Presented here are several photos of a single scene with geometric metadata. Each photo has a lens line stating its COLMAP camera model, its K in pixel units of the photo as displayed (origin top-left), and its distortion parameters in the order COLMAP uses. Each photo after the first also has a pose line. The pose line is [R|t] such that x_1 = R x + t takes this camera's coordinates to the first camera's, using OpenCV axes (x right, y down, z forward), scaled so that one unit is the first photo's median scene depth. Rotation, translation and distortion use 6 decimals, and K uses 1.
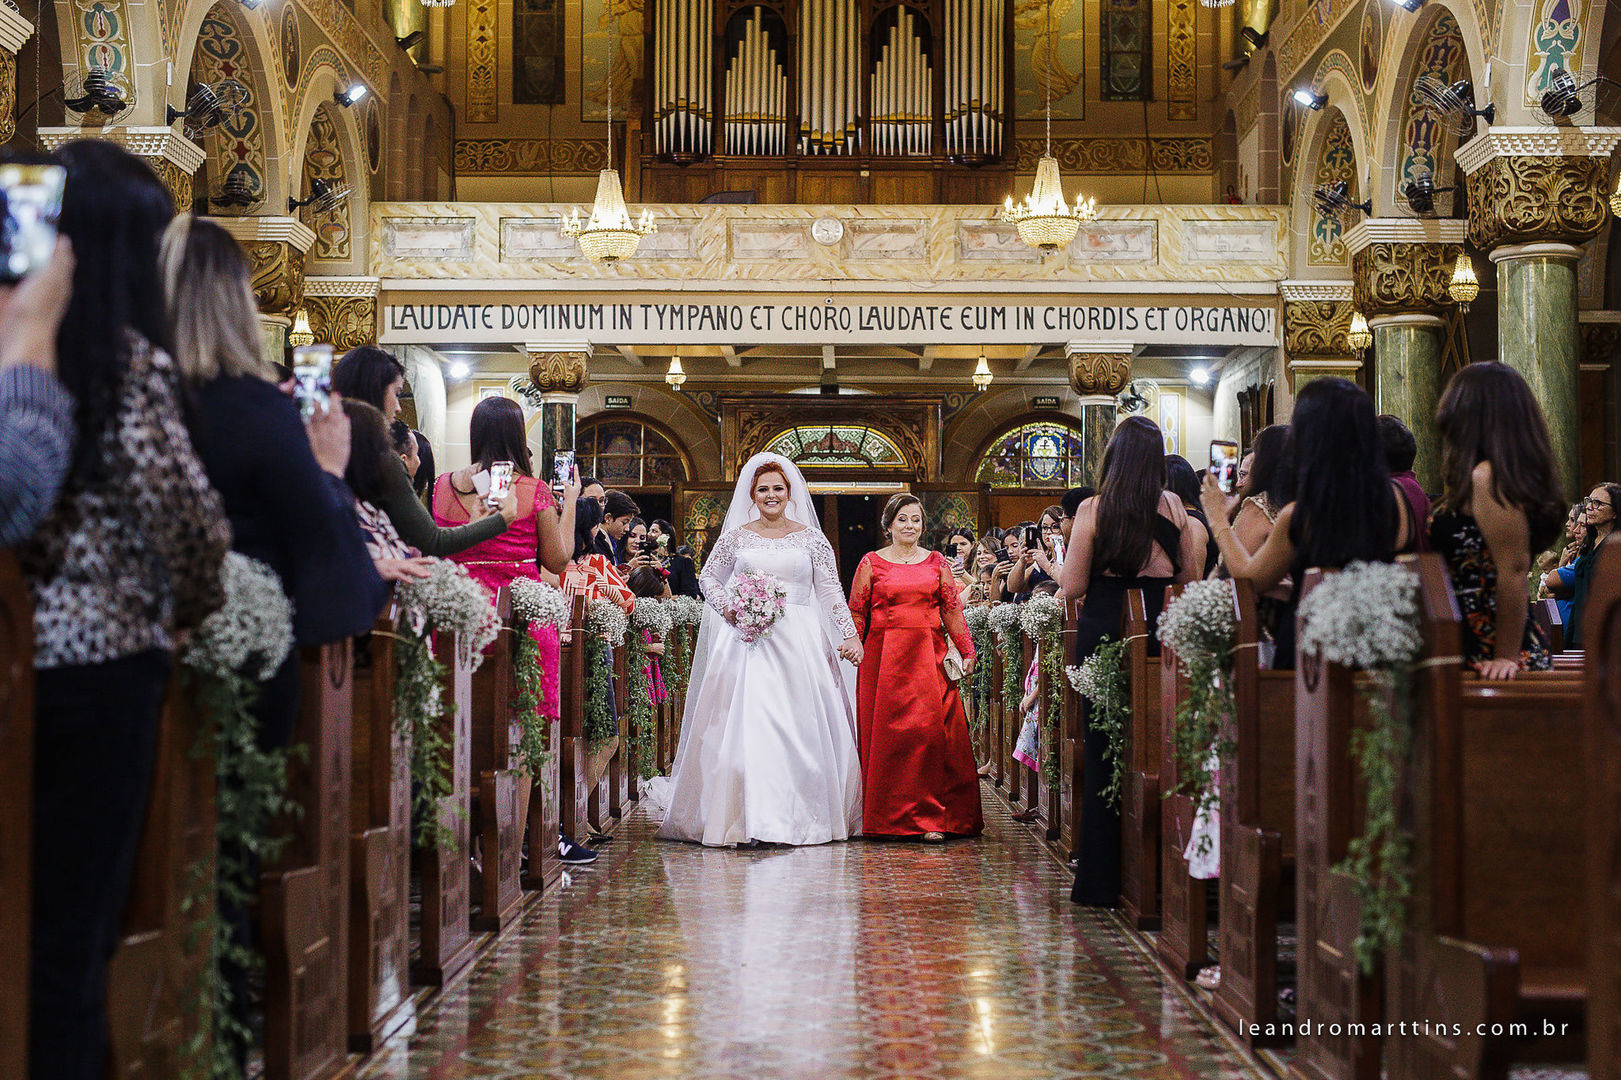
lens RADIAL K [[2341.1, 0, 755.4], [0, 2341.1, 543.5], [0, 0, 1]] dist [0.010272, -0.011378]
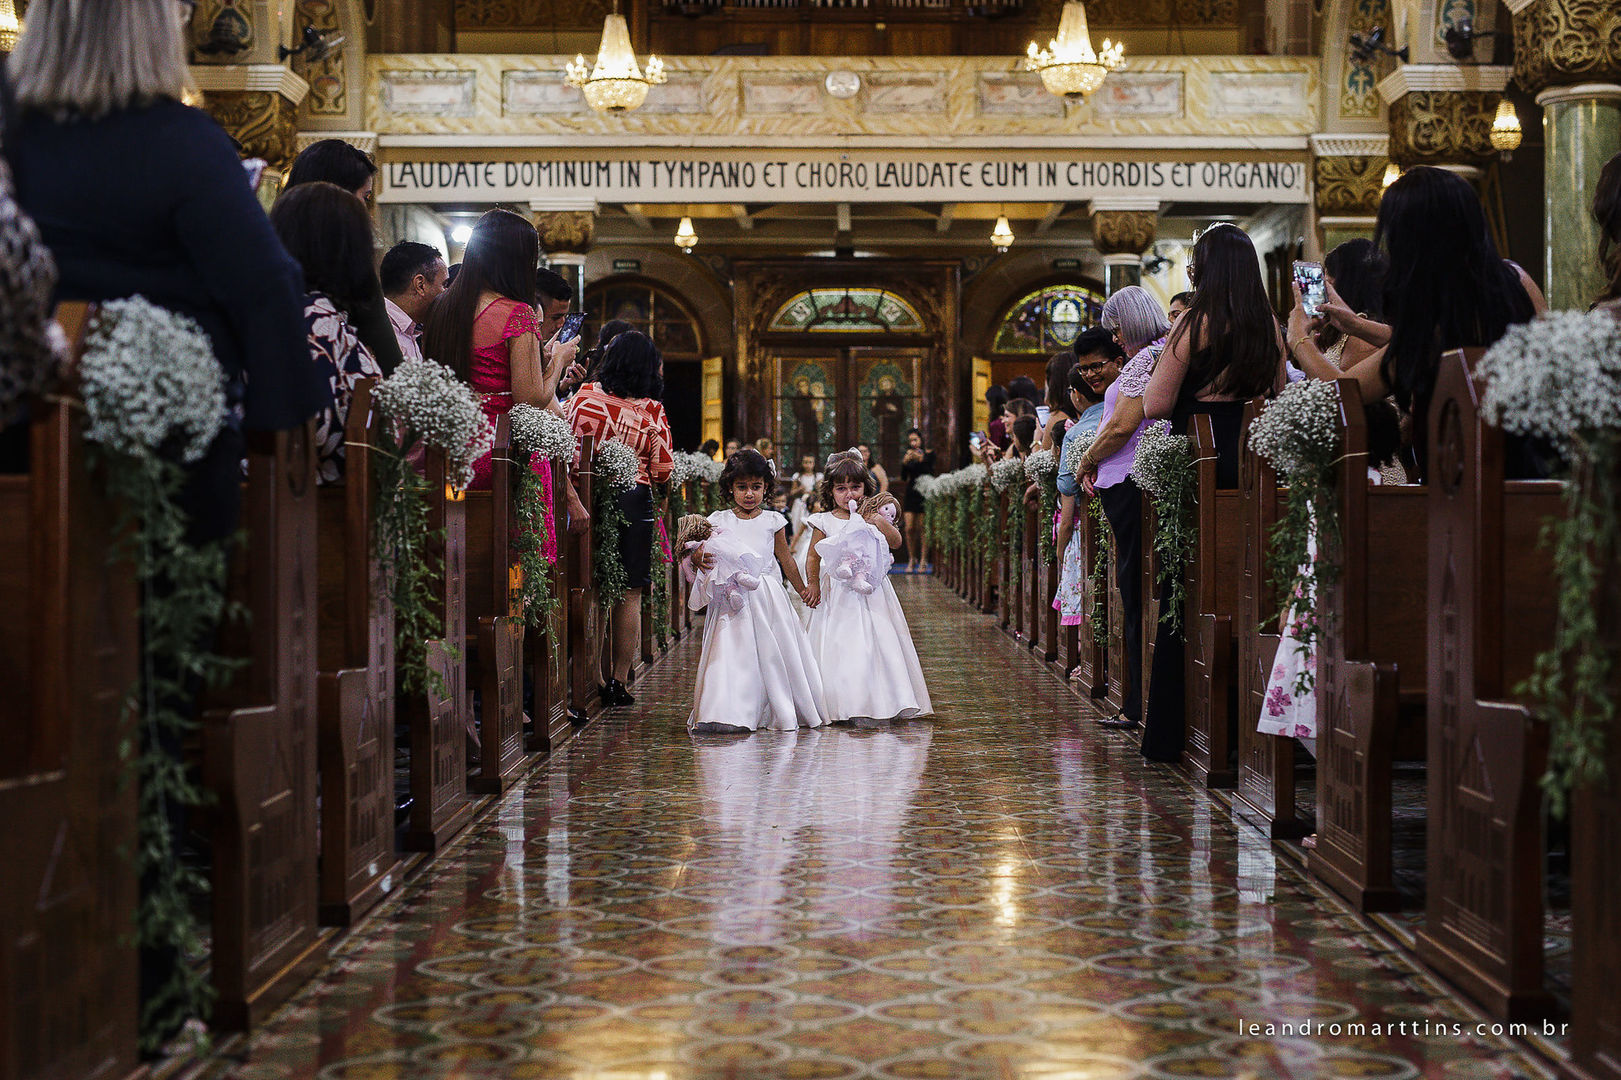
lens RADIAL K [[2353.5, 0, 810.5], [0, 2353.5, 540.0], [0, 0, 1]] dist [0.004561, 0.044361]
pose [[0.999810, -0.005410, 0.018710, -0.001655], [0.004474, 0.998753, 0.049725, 0.005765], [-0.018956, -0.049632, 0.998588, 0.023988]]
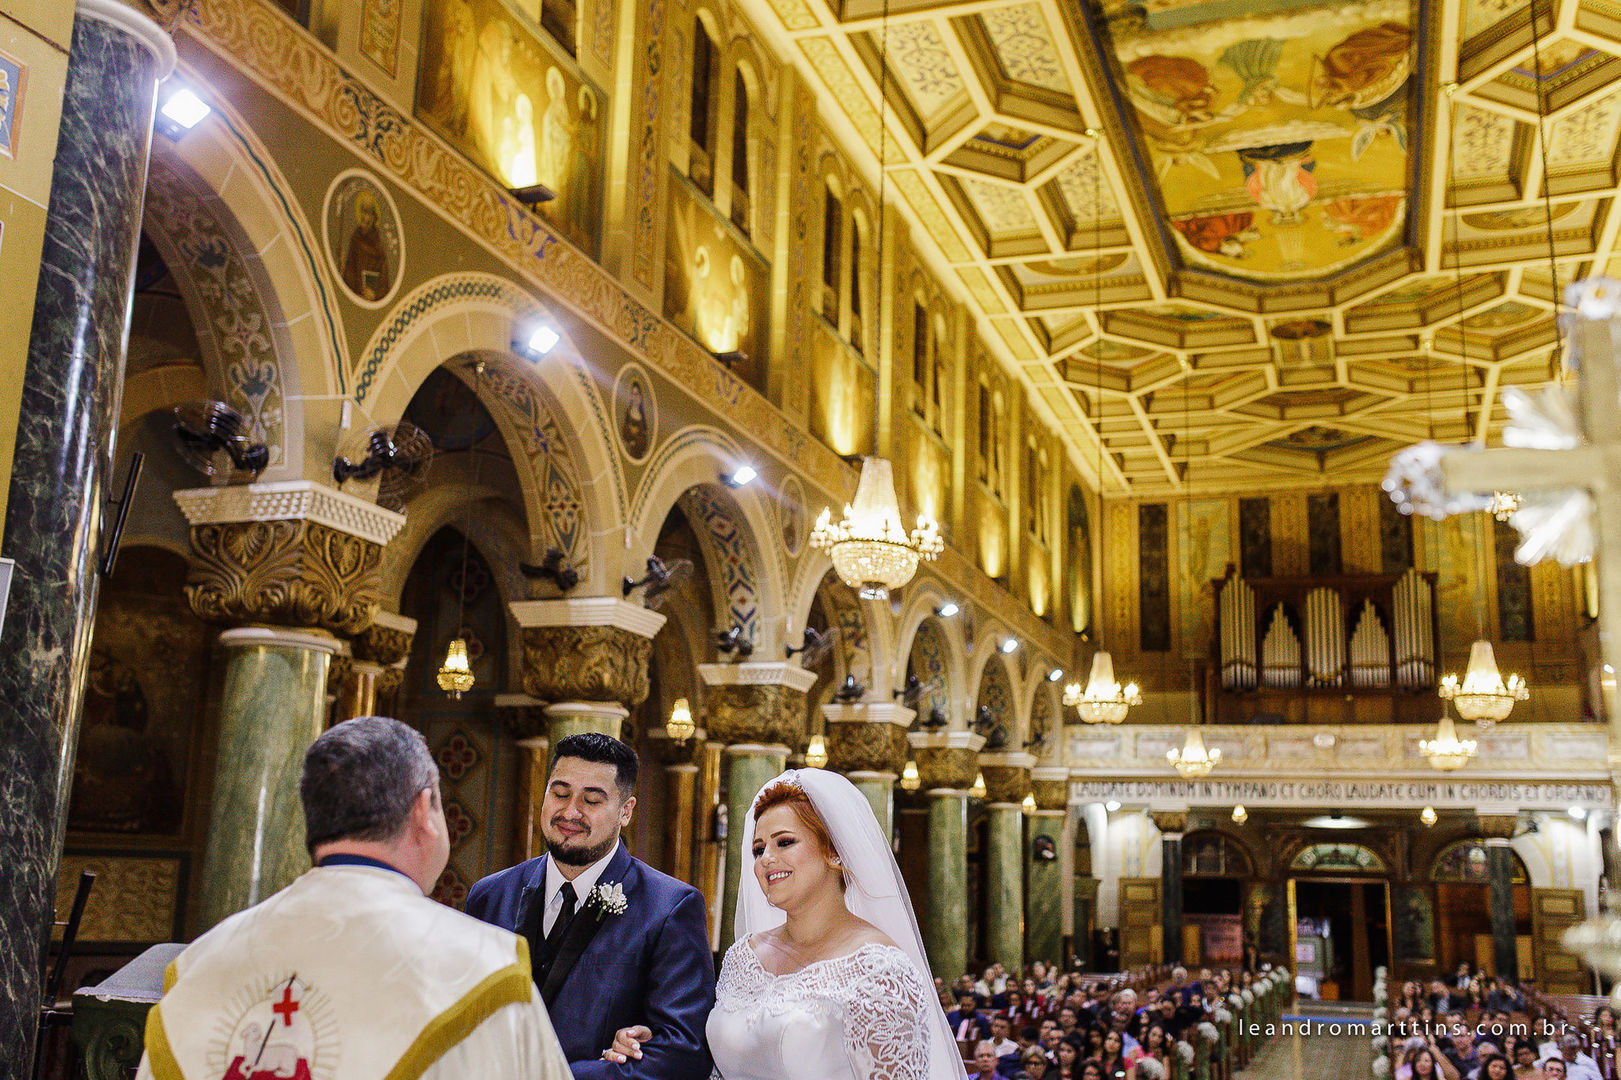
lens RADIAL K [[1524.3, 0, 810.5], [0, 1524.3, 540.0], [0, 0, 1]] dist [-0.009362, -0.021386]
pose [[0.949491, -0.044011, -0.310692, 0.026131], [-0.015900, 0.982096, -0.187709, -0.061740], [0.313390, 0.183168, 0.931792, -0.210455]]
